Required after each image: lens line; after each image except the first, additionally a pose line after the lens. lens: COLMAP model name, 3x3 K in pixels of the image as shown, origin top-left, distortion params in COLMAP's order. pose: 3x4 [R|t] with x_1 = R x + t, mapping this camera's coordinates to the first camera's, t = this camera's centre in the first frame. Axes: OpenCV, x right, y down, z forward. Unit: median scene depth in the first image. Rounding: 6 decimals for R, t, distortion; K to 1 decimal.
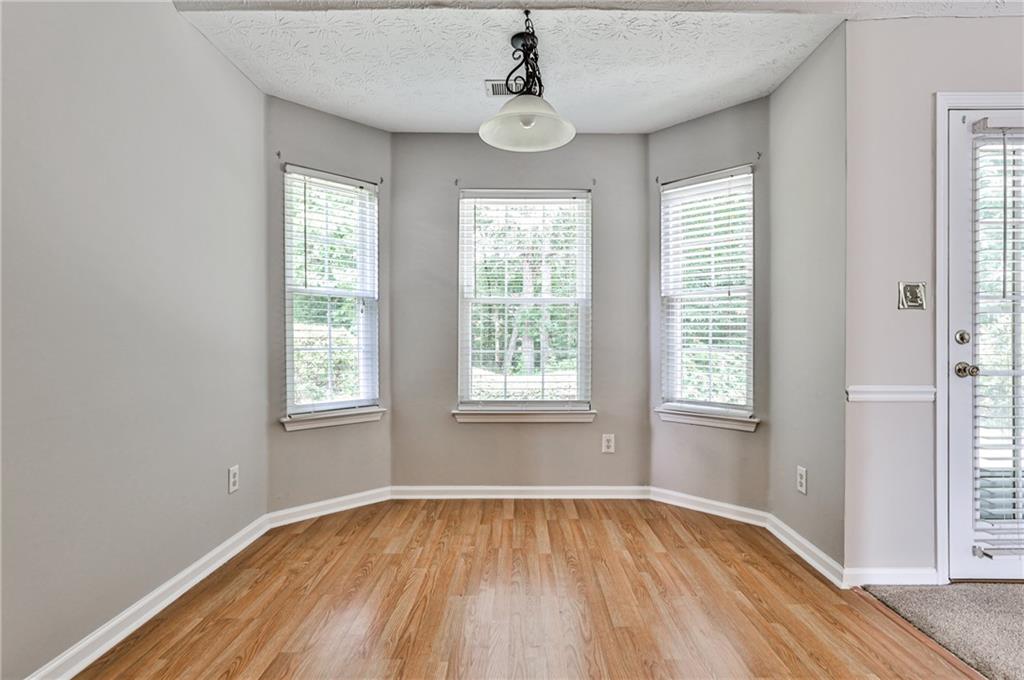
lens RADIAL K [[509.1, 0, 517.9], [0, 509.1, 341.1], [0, 0, 1]] dist [-0.043703, 0.005979]
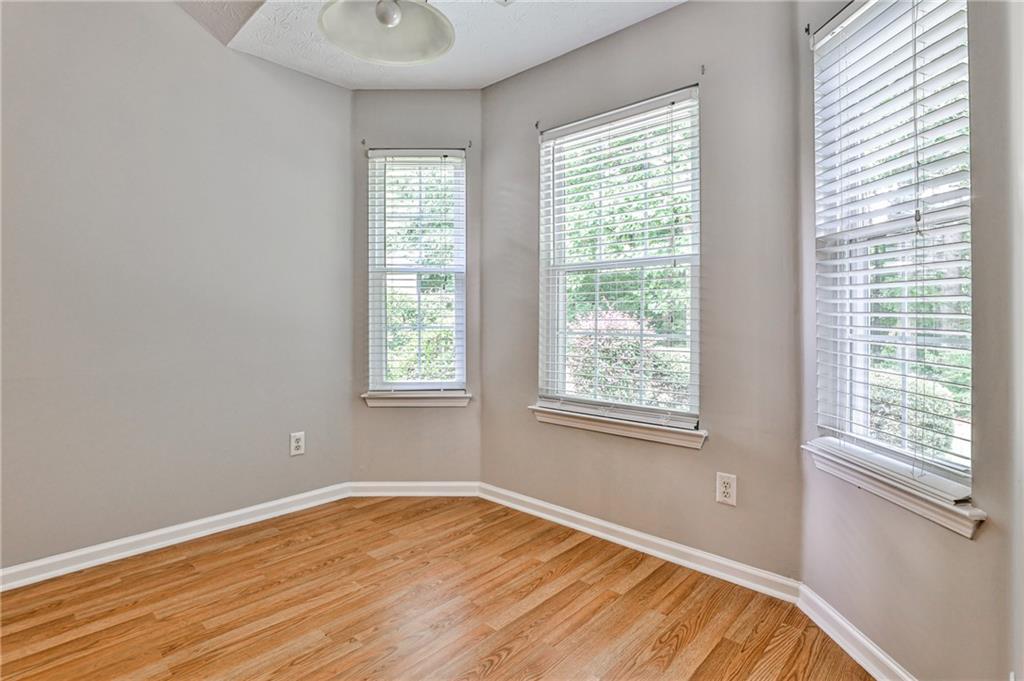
lens RADIAL K [[509.1, 0, 496.7], [0, 509.1, 314.8], [0, 0, 1]] dist [-0.043703, 0.005979]
pose [[0.724326, -0.004870, -0.689441, 0.423967], [-0.002986, 0.999944, -0.010201, 0.000226], [0.689452, 0.009447, 0.724270, 0.400362]]
